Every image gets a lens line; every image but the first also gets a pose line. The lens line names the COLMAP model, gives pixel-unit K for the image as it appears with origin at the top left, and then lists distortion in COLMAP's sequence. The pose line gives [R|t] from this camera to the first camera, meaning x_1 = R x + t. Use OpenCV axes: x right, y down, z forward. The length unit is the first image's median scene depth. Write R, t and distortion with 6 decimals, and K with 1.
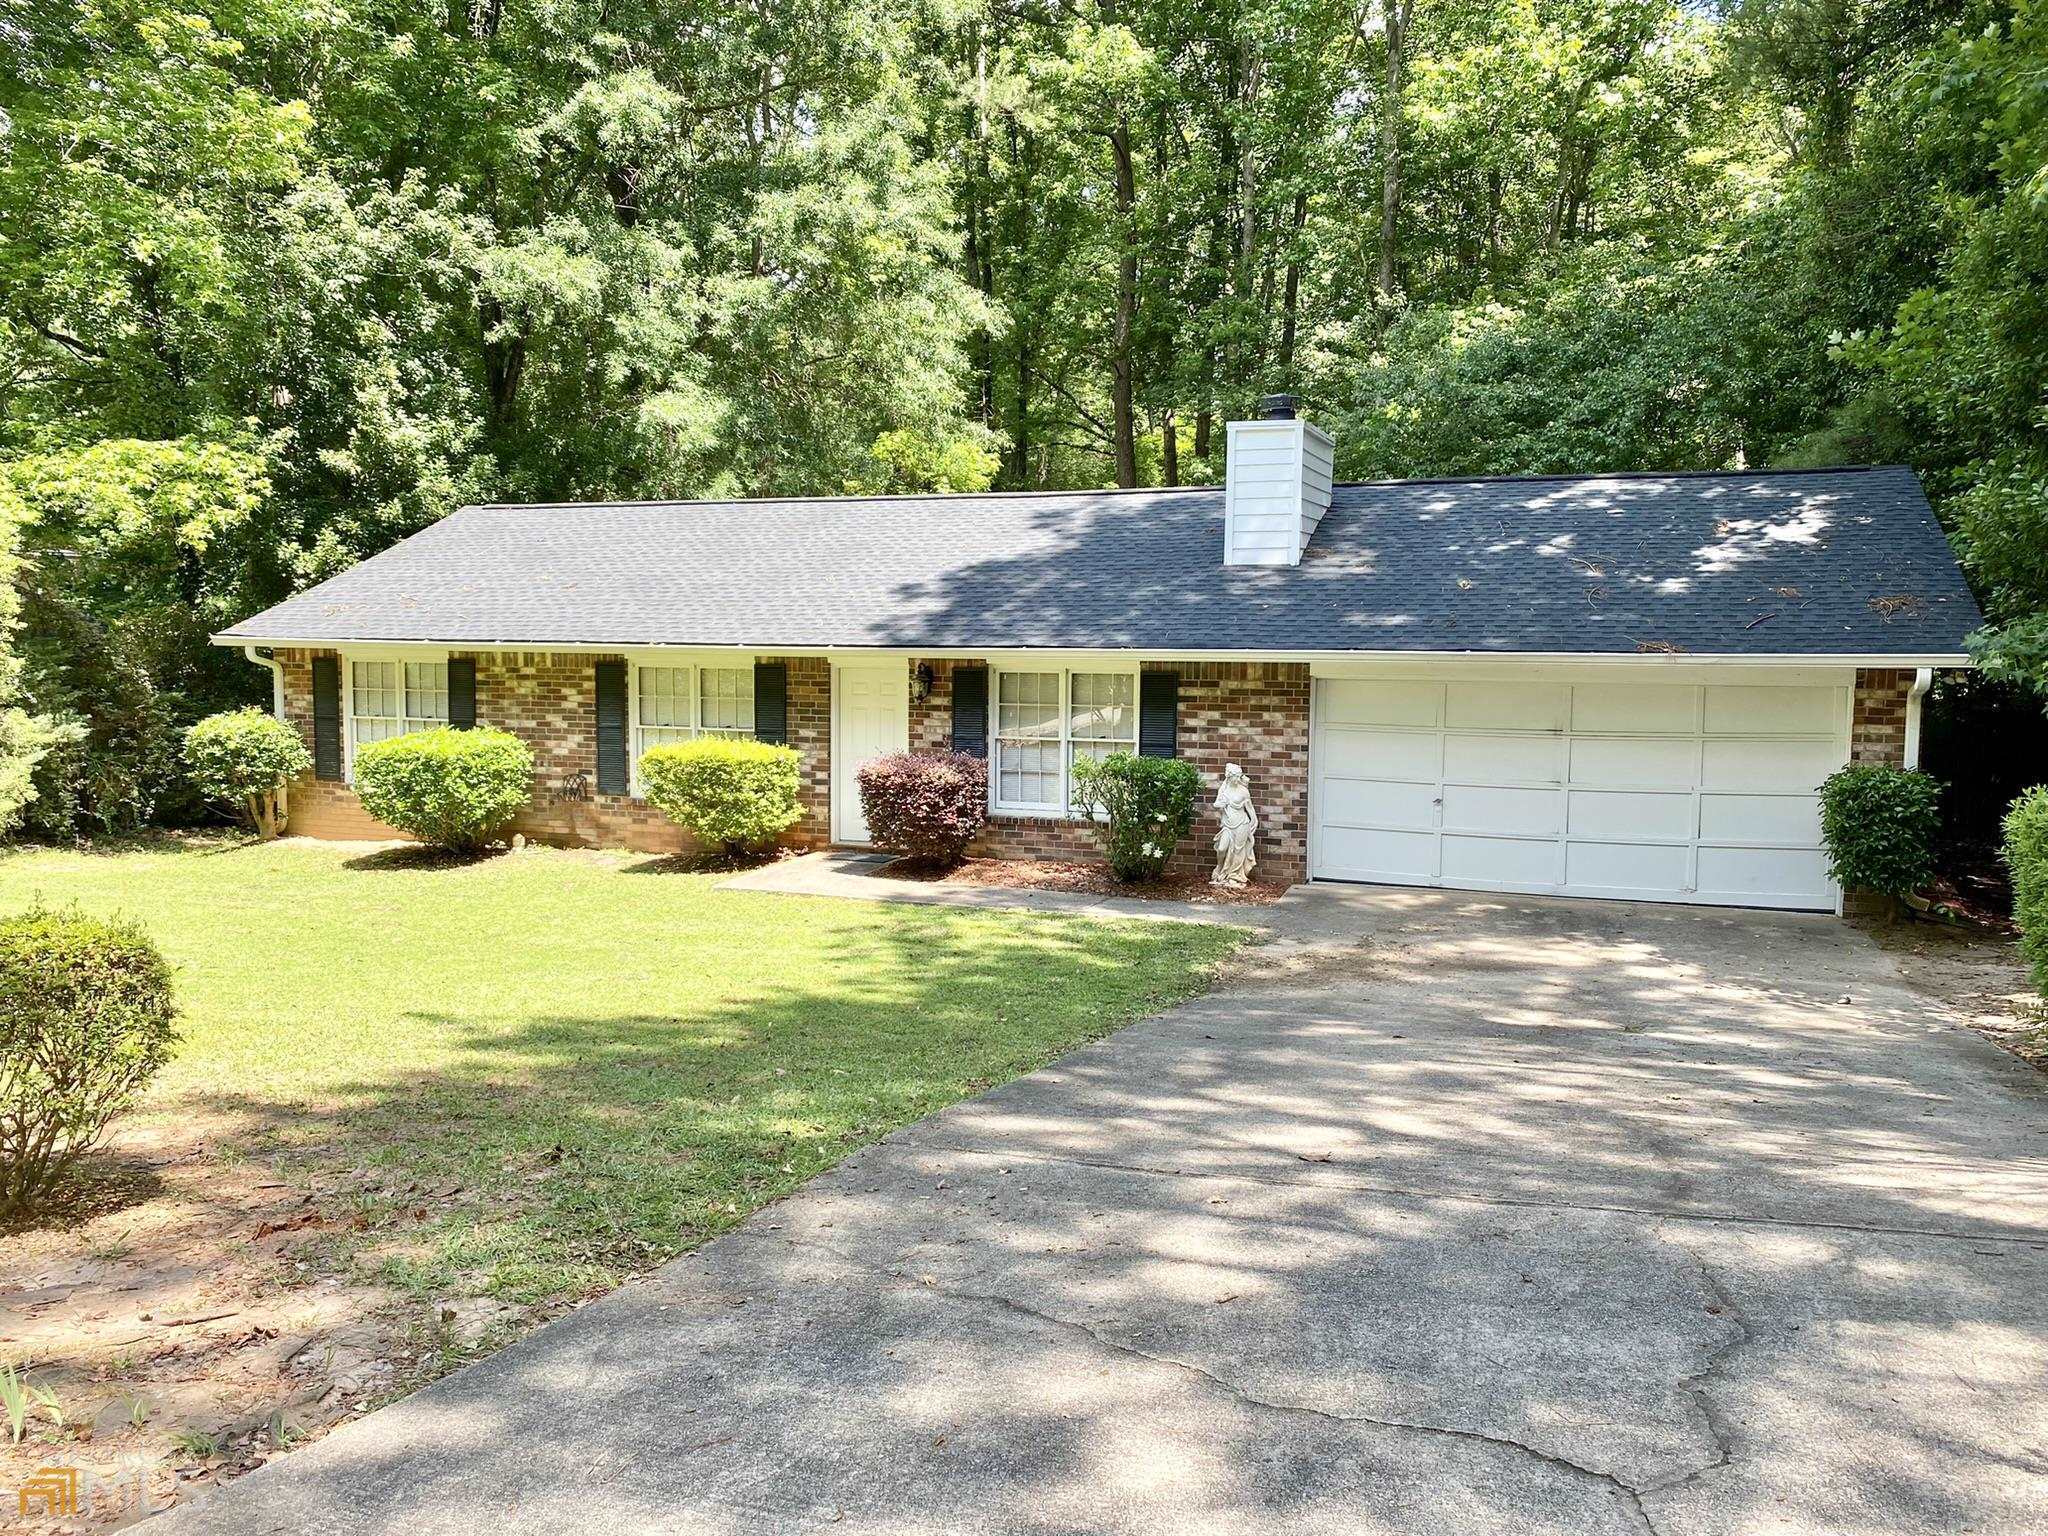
lens RADIAL K [[1522.2, 0, 1024.0], [0, 1522.2, 768.0], [0, 0, 1]] dist [0.040187, -0.039015]
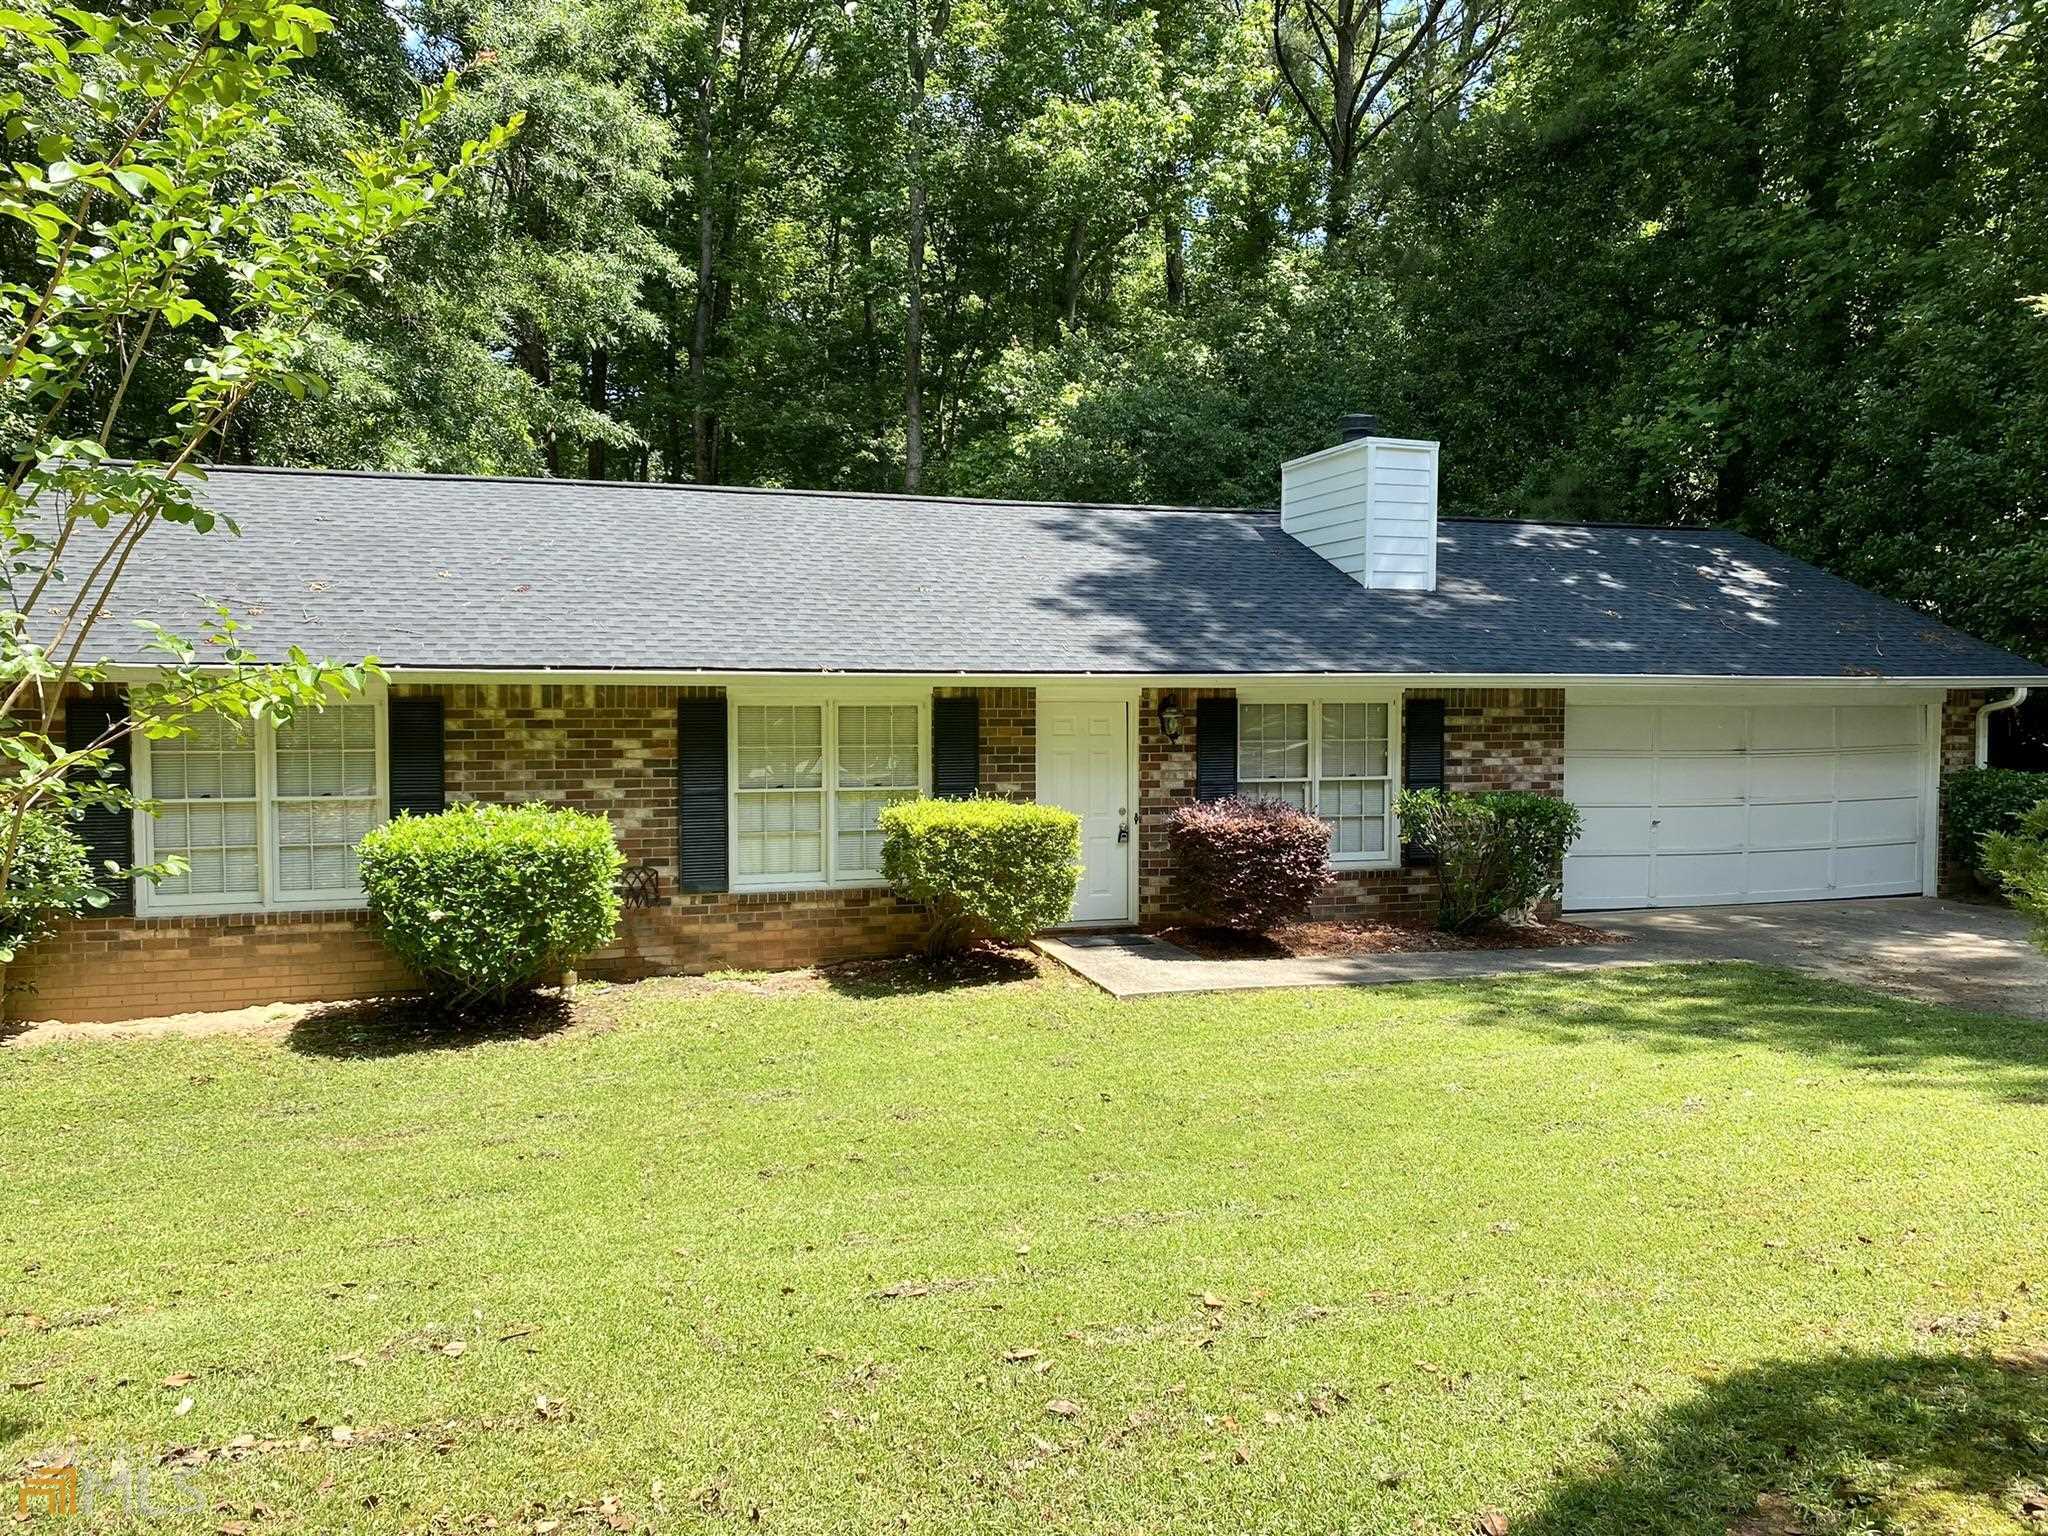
lens RADIAL K [[1522.2, 0, 1024.0], [0, 1522.2, 768.0], [0, 0, 1]] dist [0.040187, -0.039015]
pose [[0.793035, -0.033225, 0.608269, -0.618110], [0.059846, 0.997931, -0.023517, -0.014589], [-0.606229, 0.055052, 0.793383, 0.397685]]
